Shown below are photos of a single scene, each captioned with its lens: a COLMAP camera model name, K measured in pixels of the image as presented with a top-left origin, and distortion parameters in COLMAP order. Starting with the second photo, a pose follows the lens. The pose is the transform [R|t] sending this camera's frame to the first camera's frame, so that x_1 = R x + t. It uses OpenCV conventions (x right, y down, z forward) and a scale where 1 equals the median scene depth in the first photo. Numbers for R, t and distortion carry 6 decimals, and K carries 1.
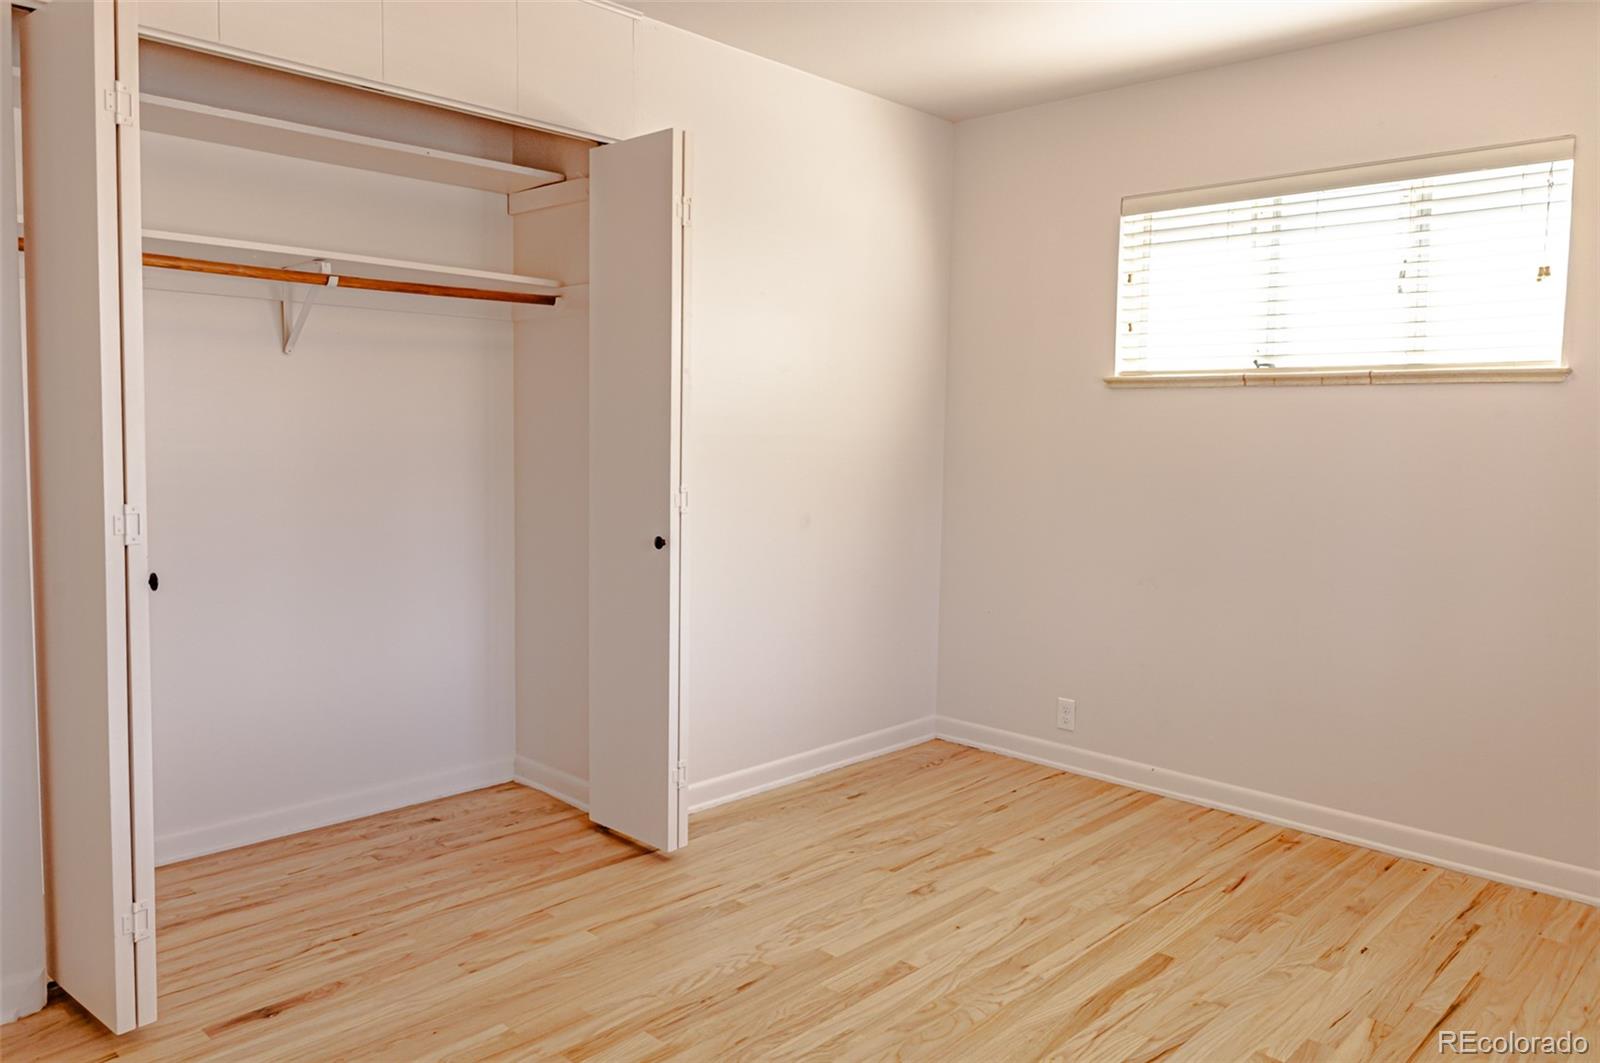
lens RADIAL K [[1104.6, 0, 797.9], [0, 1104.6, 531.1], [0, 0, 1]] dist [-0.000127, -0.004405]
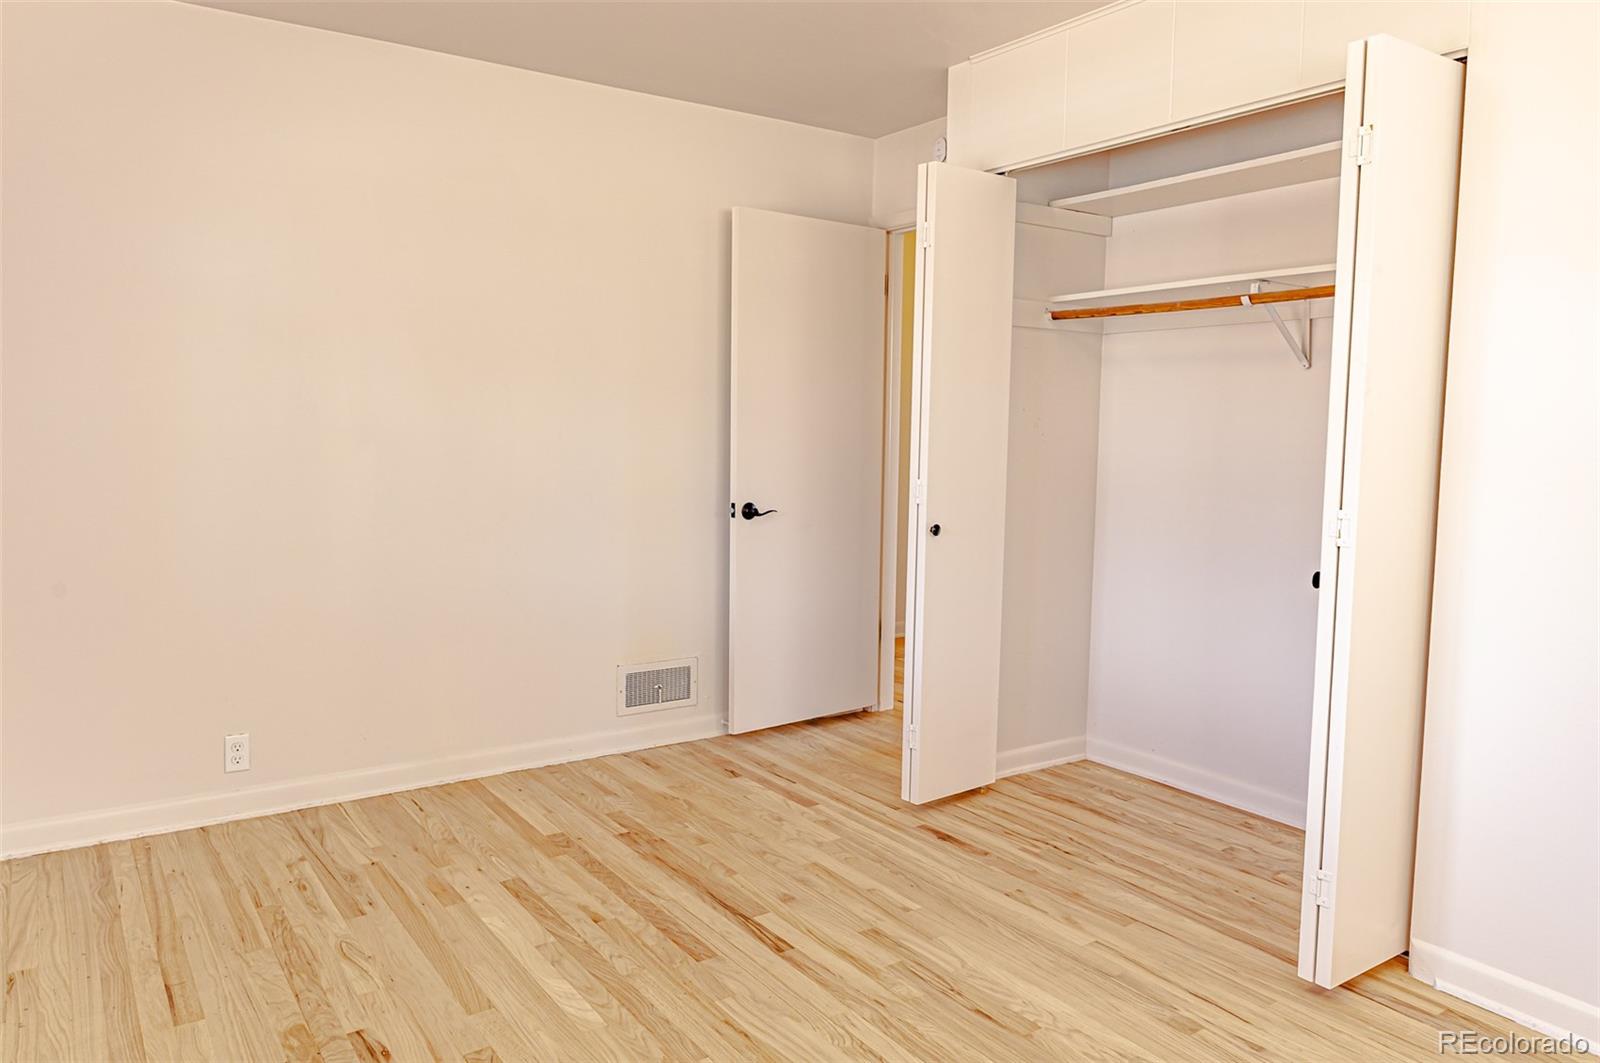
lens RADIAL K [[1104.6, 0, 798.7], [0, 1104.6, 529.1], [0, 0, 1]] dist [-0.000127, -0.004405]
pose [[-0.195781, 0.072760, -0.977945, 0.791767], [-0.107003, 0.989704, 0.095057, -0.067131], [0.974792, 0.123253, -0.185979, 0.870457]]
